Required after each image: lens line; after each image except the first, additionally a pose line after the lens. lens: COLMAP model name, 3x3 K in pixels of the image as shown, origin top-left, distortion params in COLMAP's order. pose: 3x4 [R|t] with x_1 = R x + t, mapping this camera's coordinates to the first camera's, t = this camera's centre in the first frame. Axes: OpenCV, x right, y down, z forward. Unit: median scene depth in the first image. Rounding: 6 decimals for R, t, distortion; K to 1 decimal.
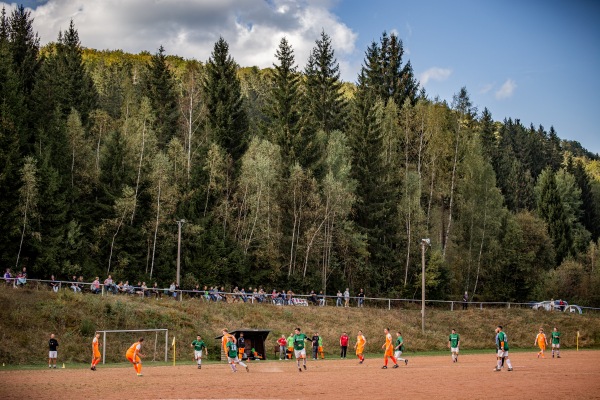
lens RADIAL K [[1121.5, 0, 300.0], [0, 1121.5, 200.0], [0, 0, 1]] dist [-0.149136, -0.026829]
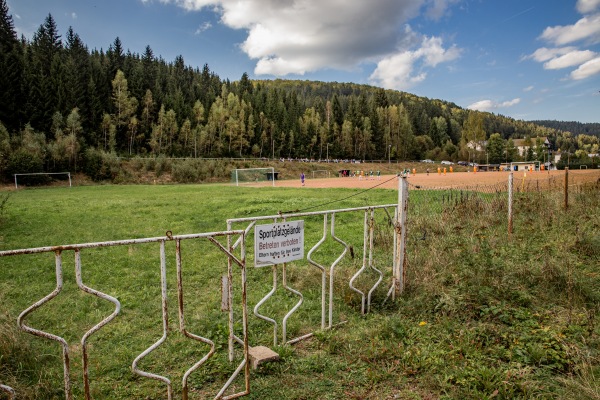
lens RADIAL K [[495.7, 0, 300.0], [0, 495.7, 200.0], [0, 0, 1]] dist [-0.091198, 0.010739]
pose [[0.991139, -0.015806, -0.131881, 0.025259], [0.039552, 0.982974, 0.179436, -0.096248], [0.126800, -0.183062, 0.974890, -0.732073]]
